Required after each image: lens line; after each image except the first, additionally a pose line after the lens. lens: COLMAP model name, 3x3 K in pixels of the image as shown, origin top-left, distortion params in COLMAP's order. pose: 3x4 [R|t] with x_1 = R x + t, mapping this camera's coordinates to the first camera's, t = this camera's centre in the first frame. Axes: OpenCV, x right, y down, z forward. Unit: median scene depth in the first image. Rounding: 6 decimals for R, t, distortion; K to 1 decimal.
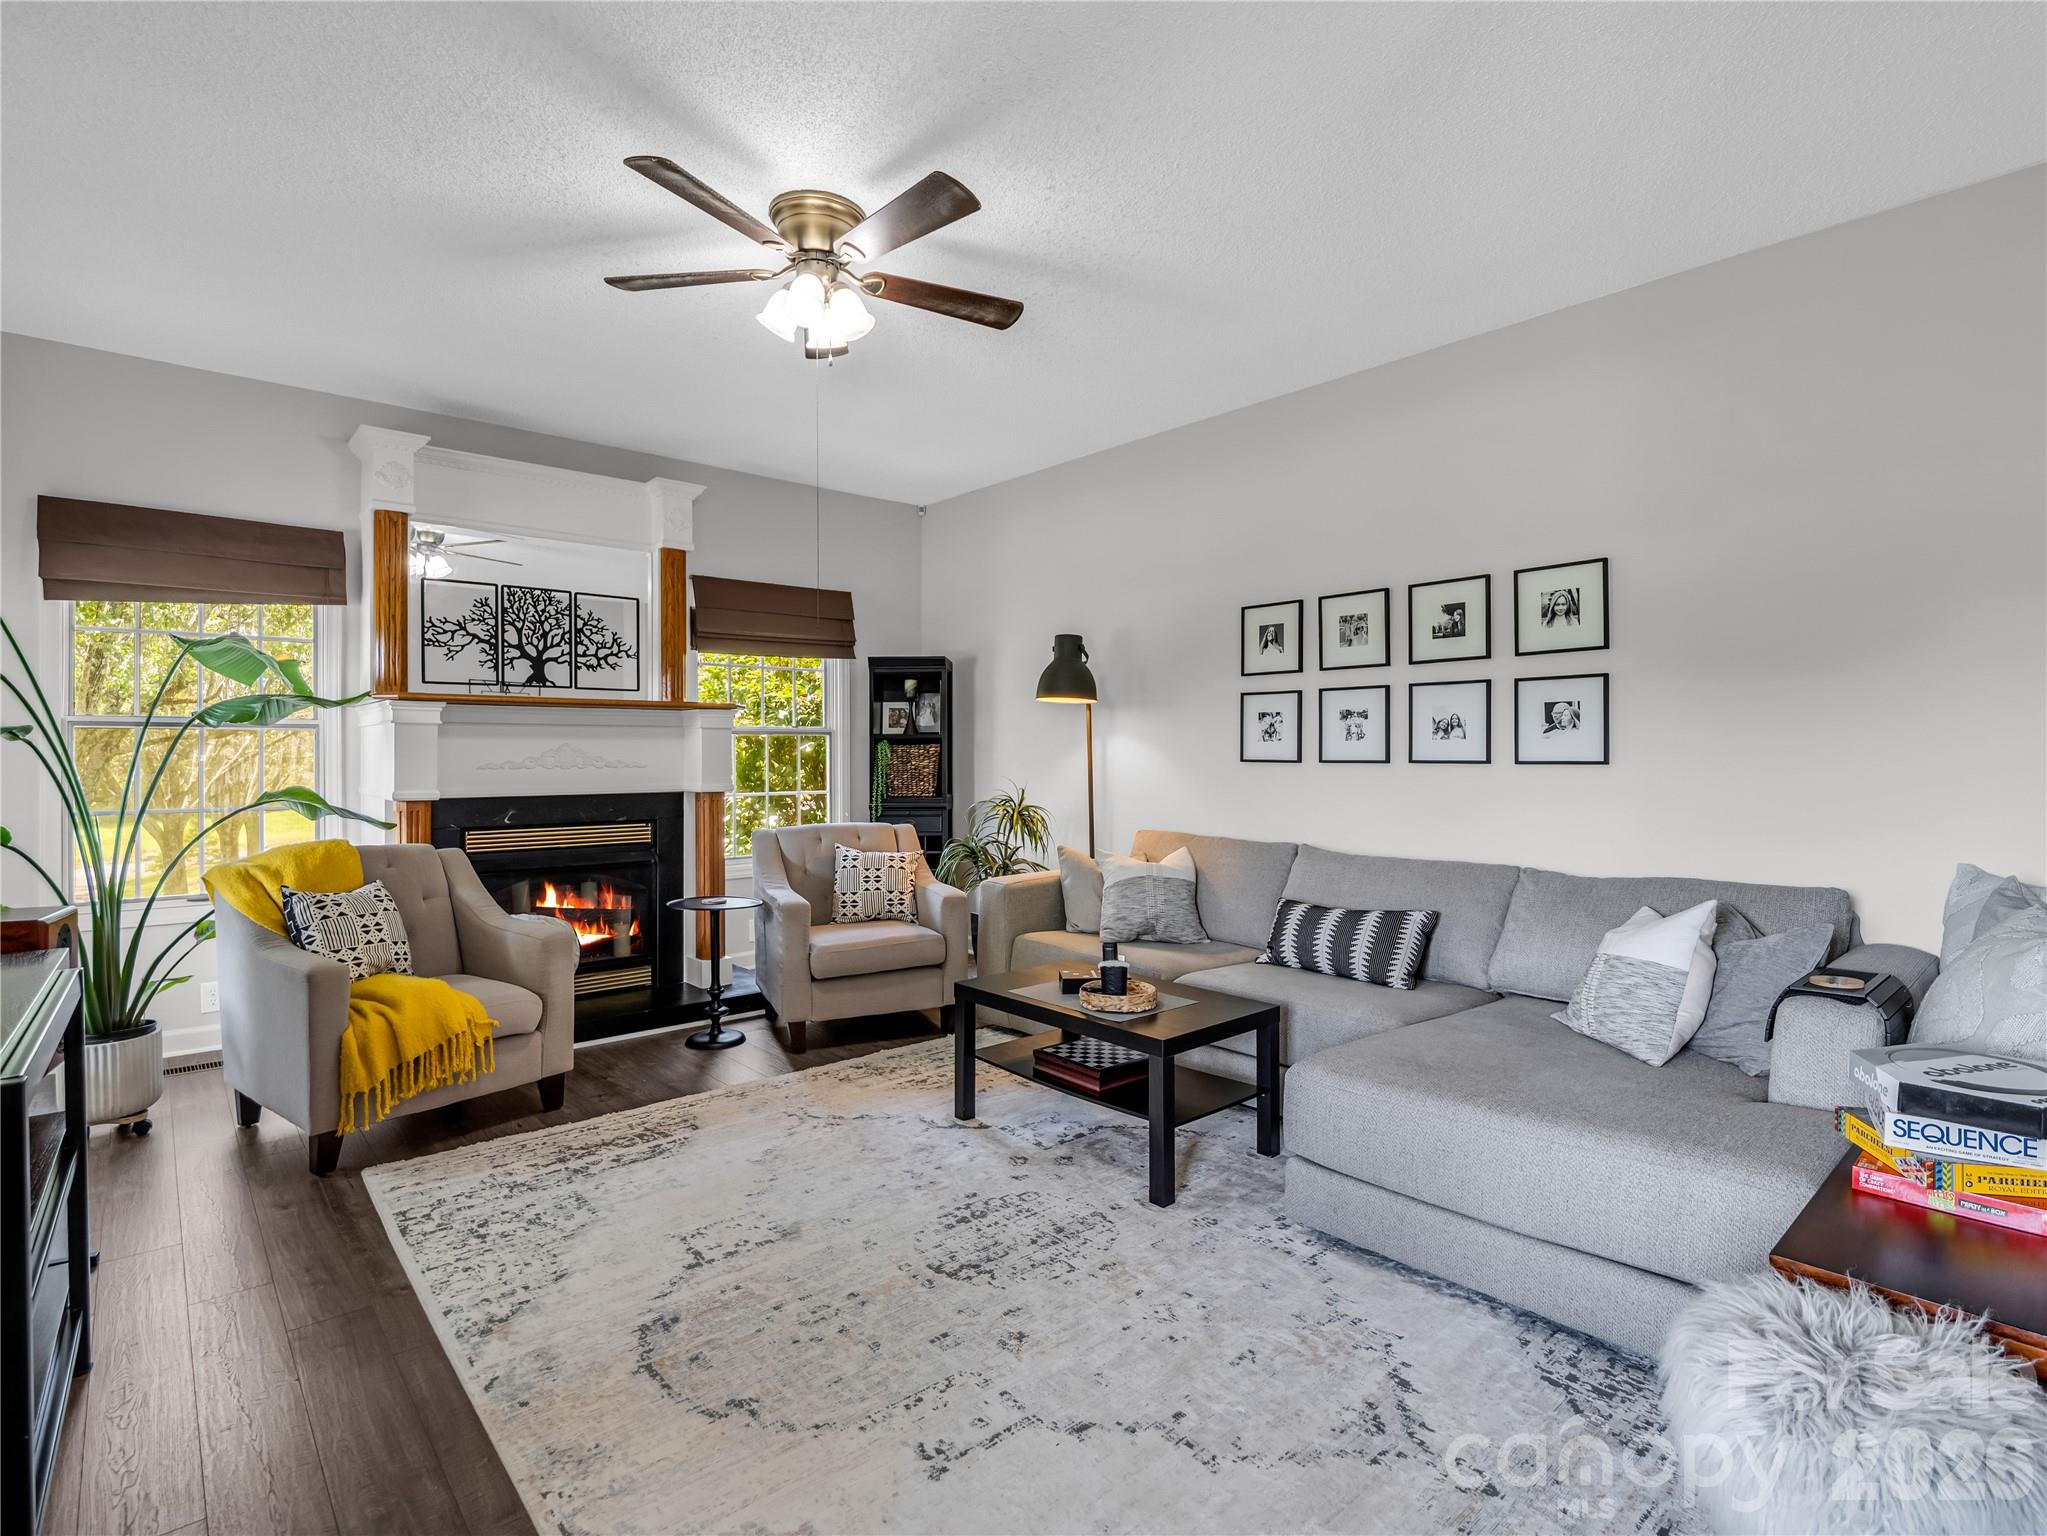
lens RADIAL K [[1020.6, 0, 1022.1], [0, 1020.6, 766.9], [0, 0, 1]] dist [-0.010779, -0.001364]
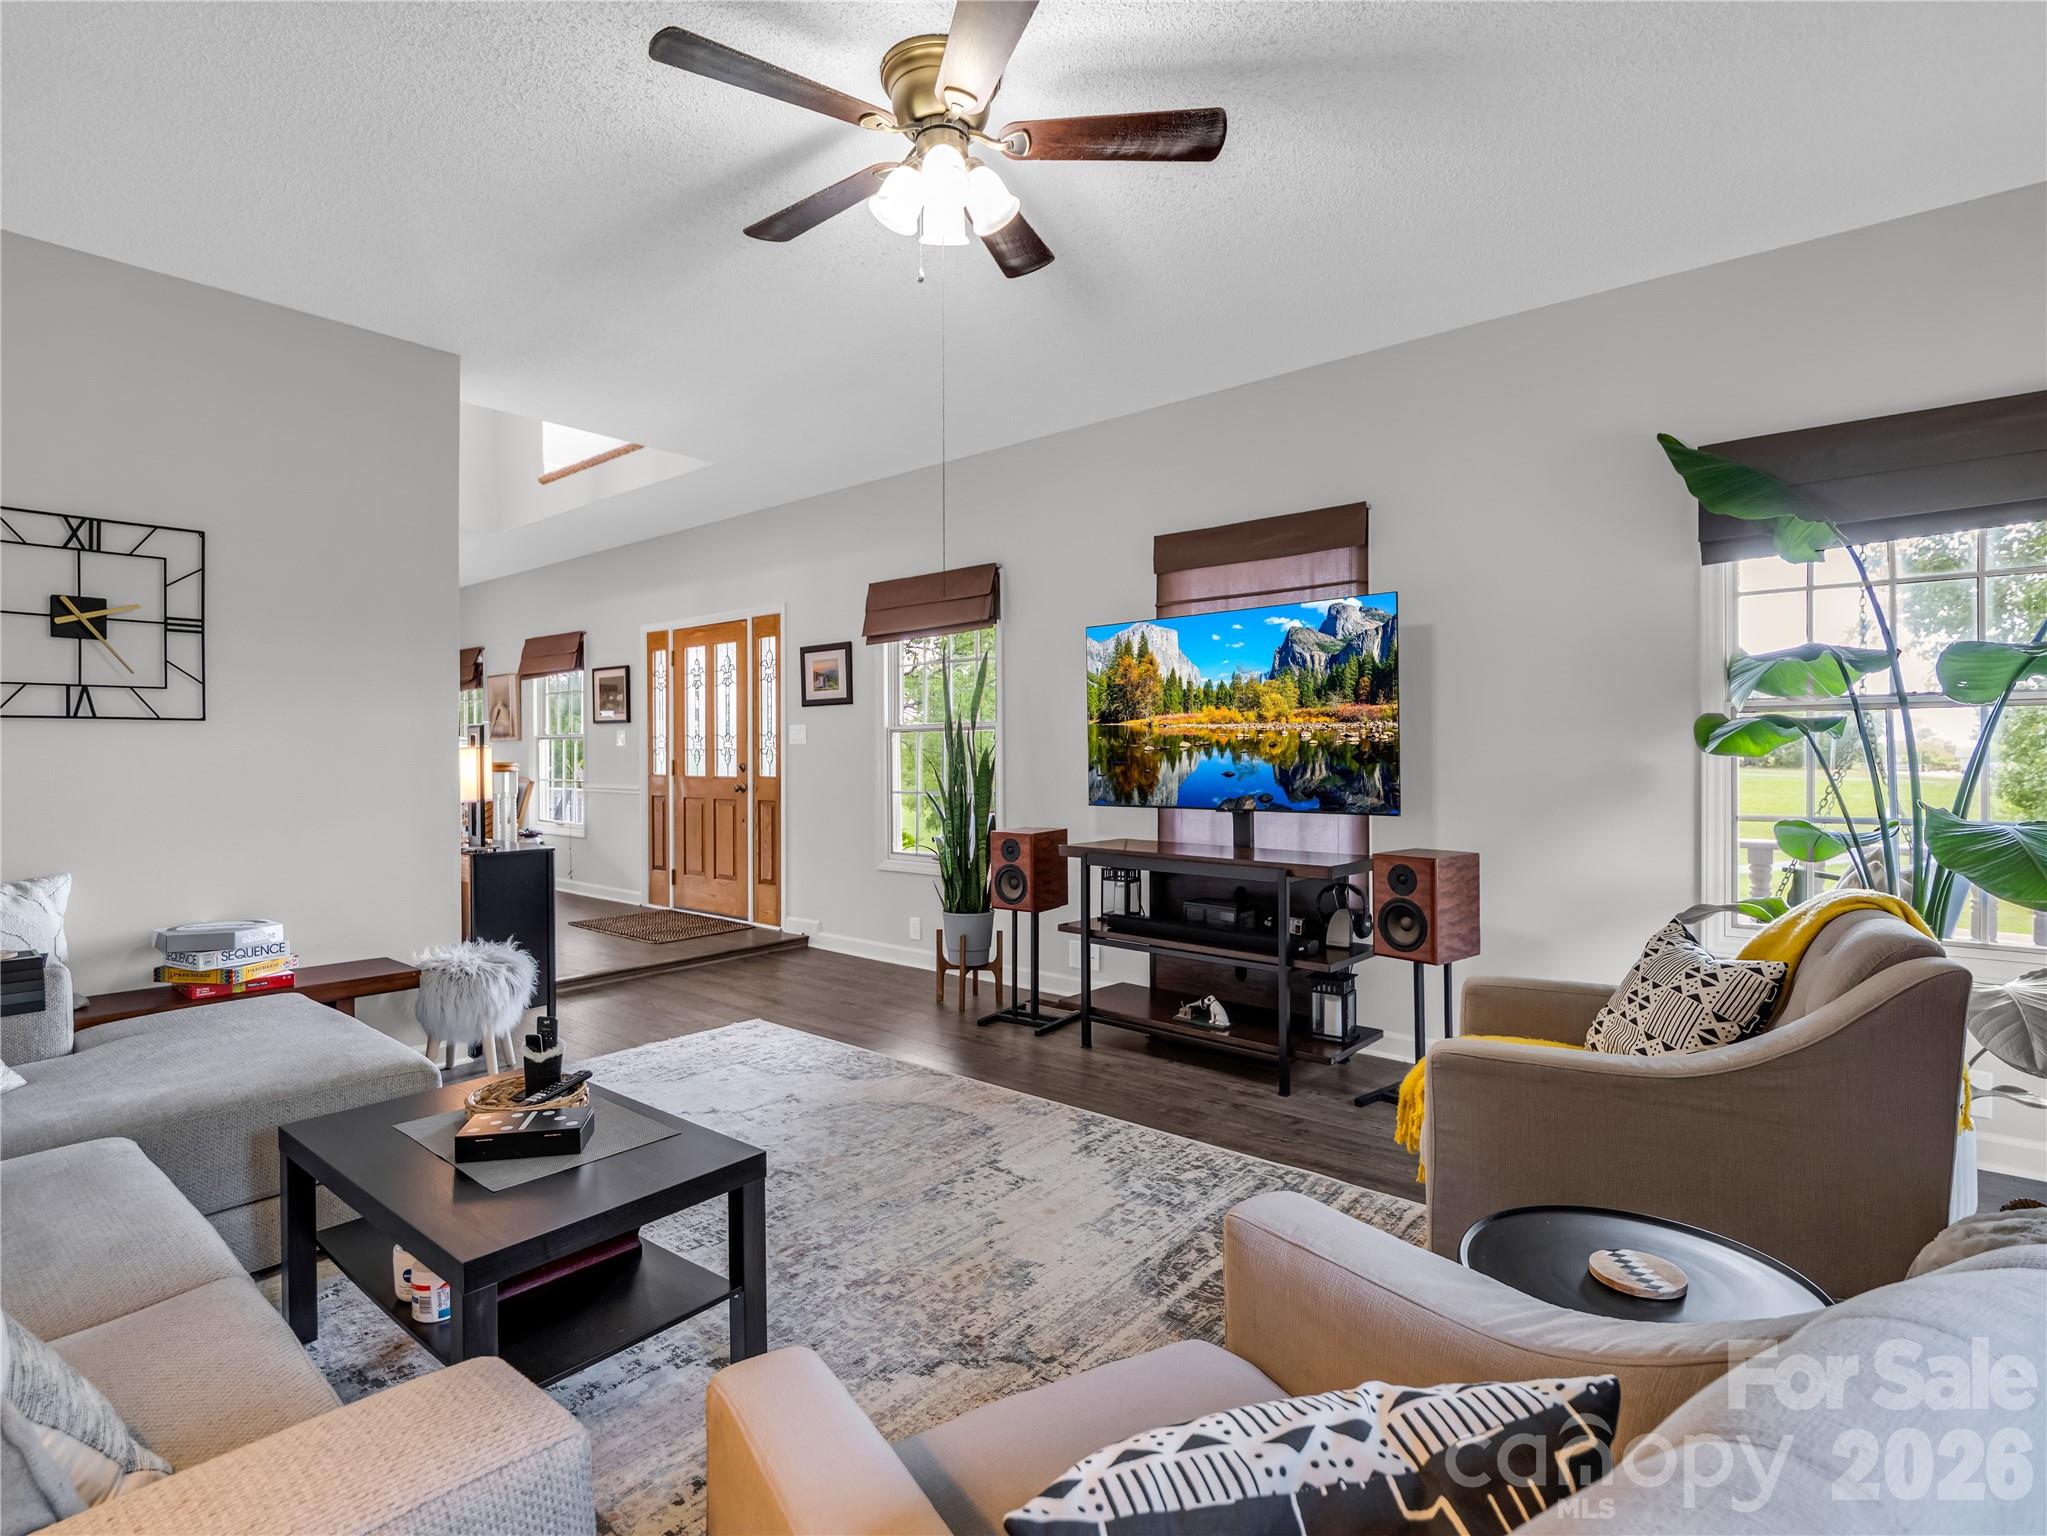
lens RADIAL K [[1020.6, 0, 1021.3], [0, 1020.6, 750.7], [0, 0, 1]] dist [-0.010779, -0.001364]
pose [[-0.989492, 0.002163, -0.144571, -0.166039], [0.001101, 0.999972, 0.007425, -0.018738], [0.144583, 0.007188, -0.989467, 2.074100]]
